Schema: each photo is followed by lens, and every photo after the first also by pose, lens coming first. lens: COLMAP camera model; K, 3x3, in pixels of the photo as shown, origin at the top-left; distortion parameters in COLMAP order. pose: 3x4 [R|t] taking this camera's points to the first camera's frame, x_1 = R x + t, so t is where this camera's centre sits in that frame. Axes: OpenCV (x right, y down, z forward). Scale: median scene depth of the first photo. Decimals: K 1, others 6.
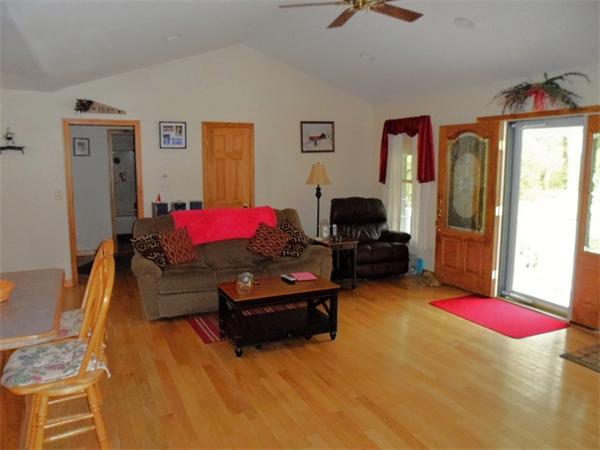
lens RADIAL K [[472.0, 0, 300.0], [0, 472.0, 225.0], [0, 0, 1]] dist [-0.073163, 0.114849]
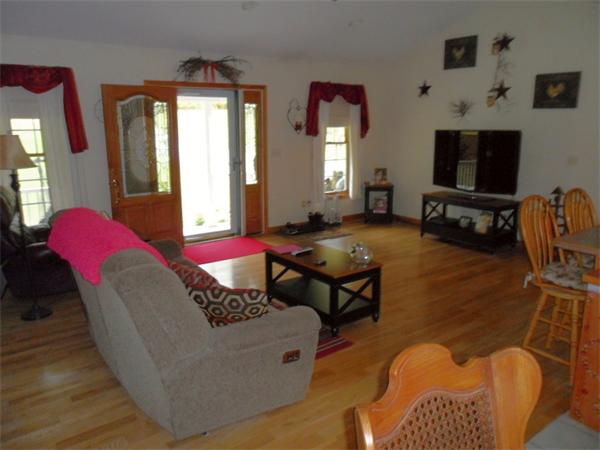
lens RADIAL K [[472.0, 0, 300.0], [0, 472.0, 225.0], [0, 0, 1]] dist [-0.073163, 0.114849]
pose [[-0.191243, -0.215052, 0.957695, -0.710498], [0.141663, 0.959440, 0.243733, -0.129510], [-0.971266, 0.182282, -0.153021, 0.889415]]
